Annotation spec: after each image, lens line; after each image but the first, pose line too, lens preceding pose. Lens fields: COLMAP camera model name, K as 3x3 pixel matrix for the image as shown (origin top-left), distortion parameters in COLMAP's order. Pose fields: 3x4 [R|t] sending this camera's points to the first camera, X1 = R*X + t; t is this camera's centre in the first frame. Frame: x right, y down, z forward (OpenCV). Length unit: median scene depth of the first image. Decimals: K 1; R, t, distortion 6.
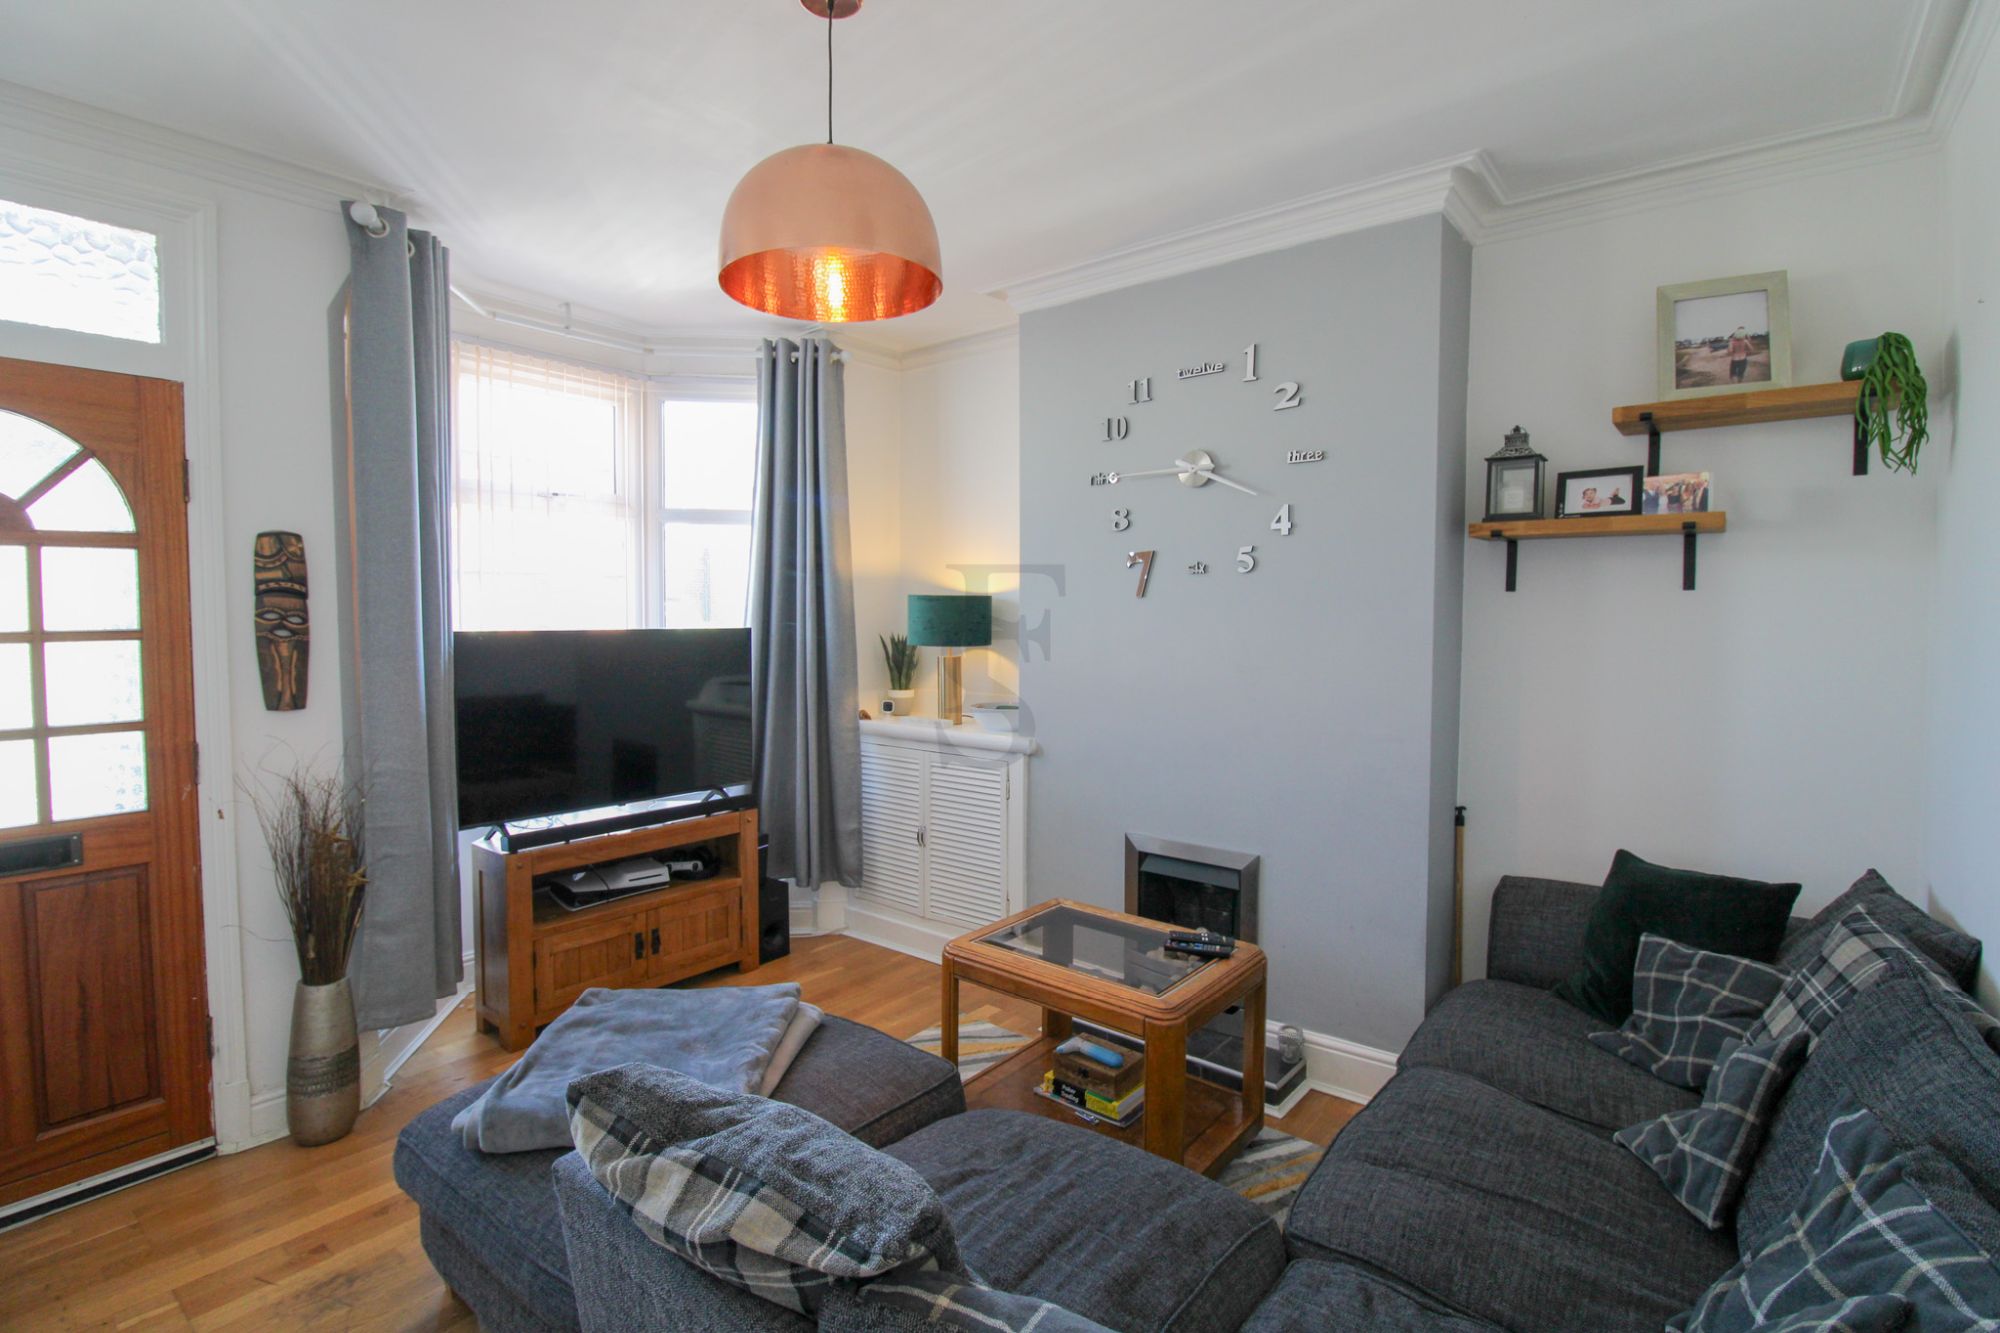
lens RADIAL K [[958.6, 0, 1009.4], [0, 958.6, 655.3], [0, 0, 1]] dist [-0.003571, -0.001893]
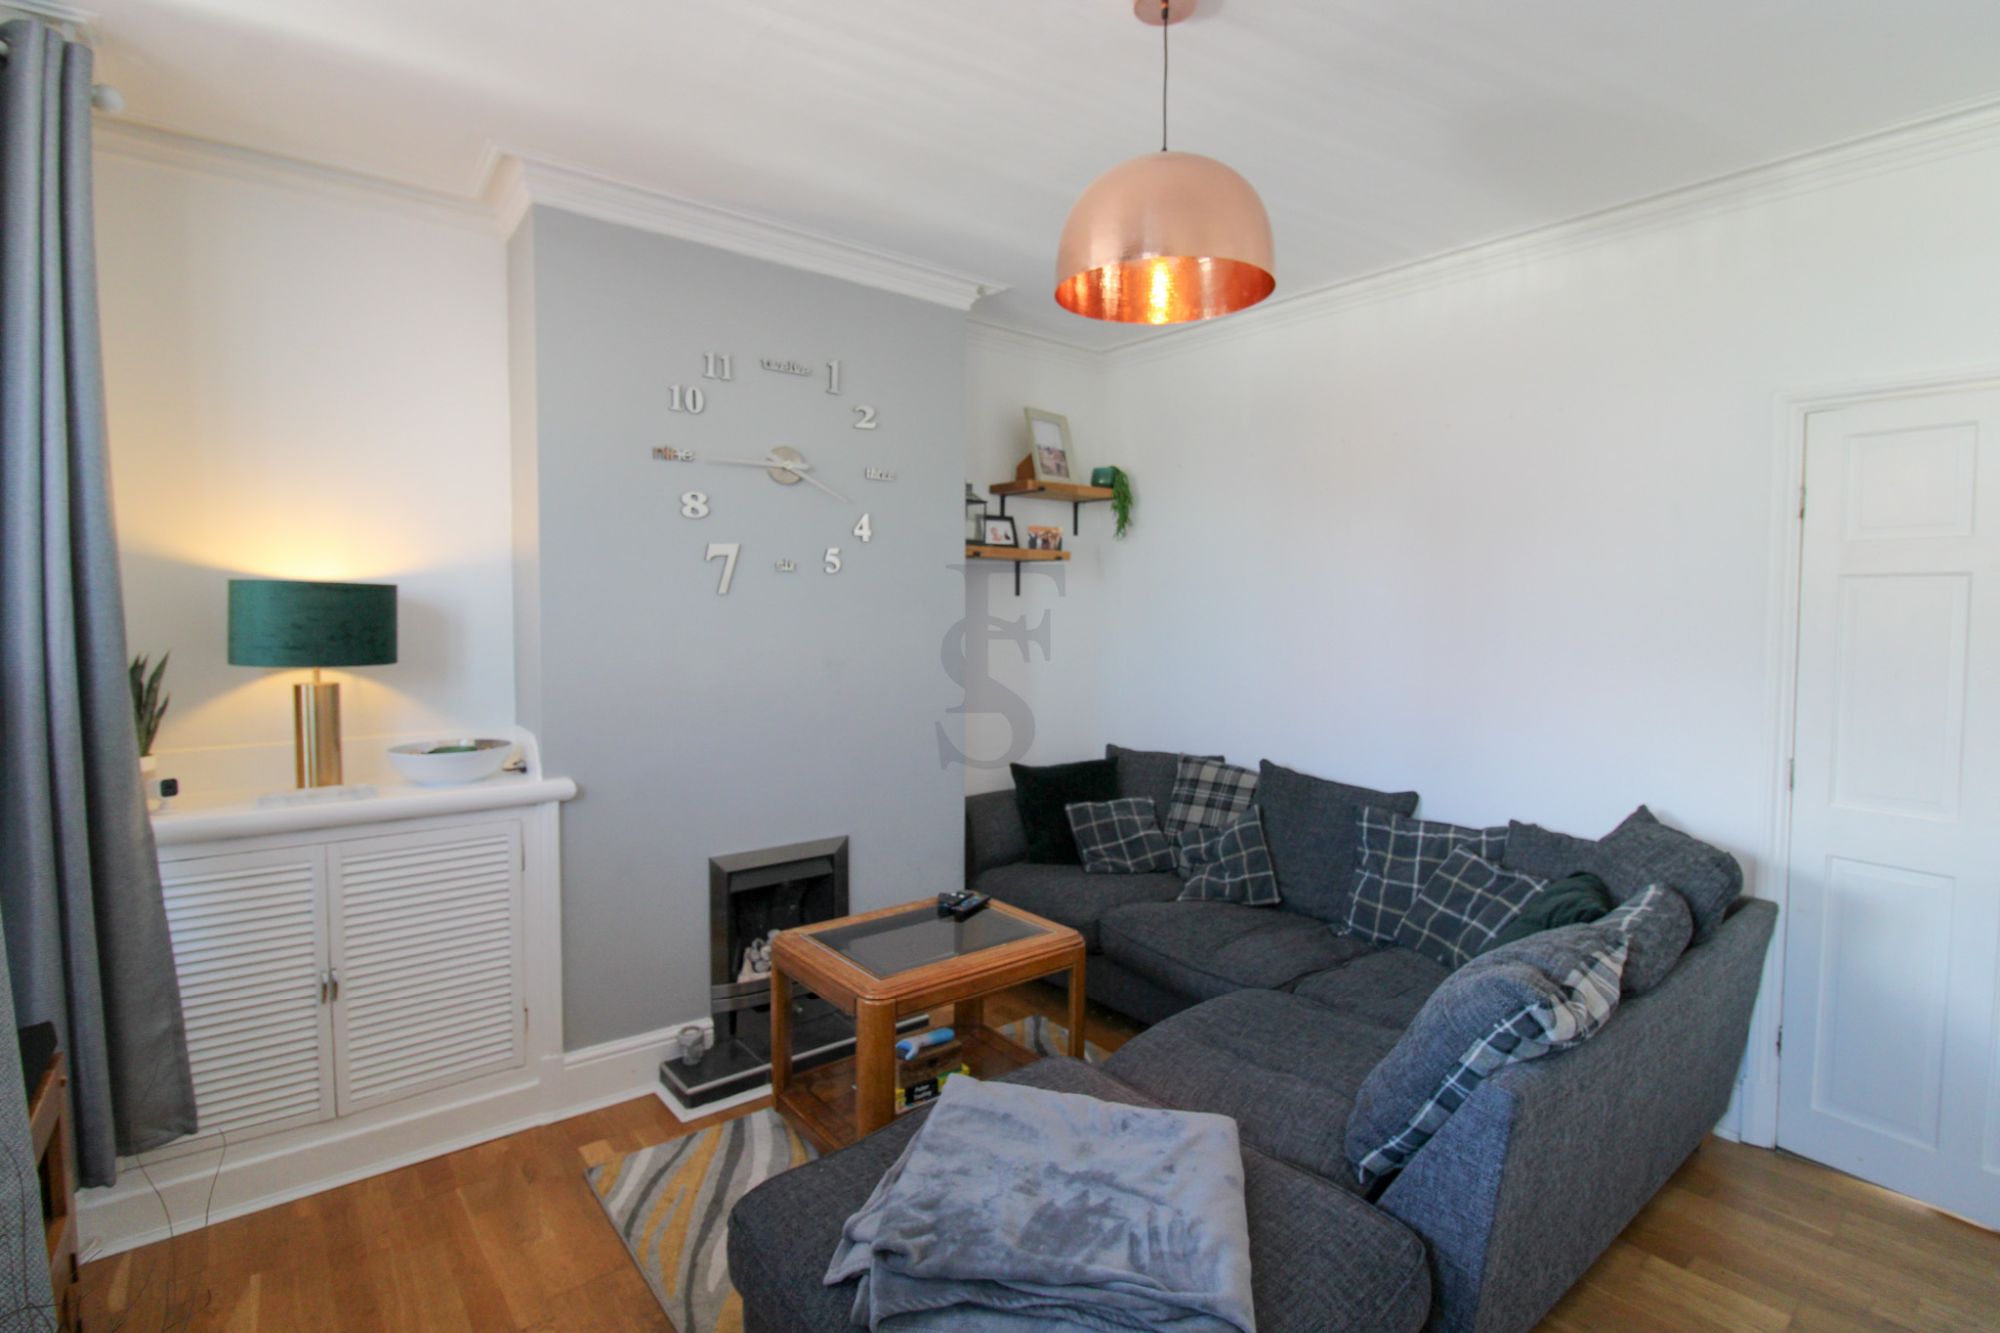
lens RADIAL K [[958.6, 0, 1009.4], [0, 958.6, 655.3], [0, 0, 1]] dist [-0.003571, -0.001893]
pose [[0.201954, -0.047760, 0.978230, -0.755165], [0.042216, 0.998306, 0.040025, -0.029767], [-0.978485, 0.033214, 0.203628, 0.594005]]
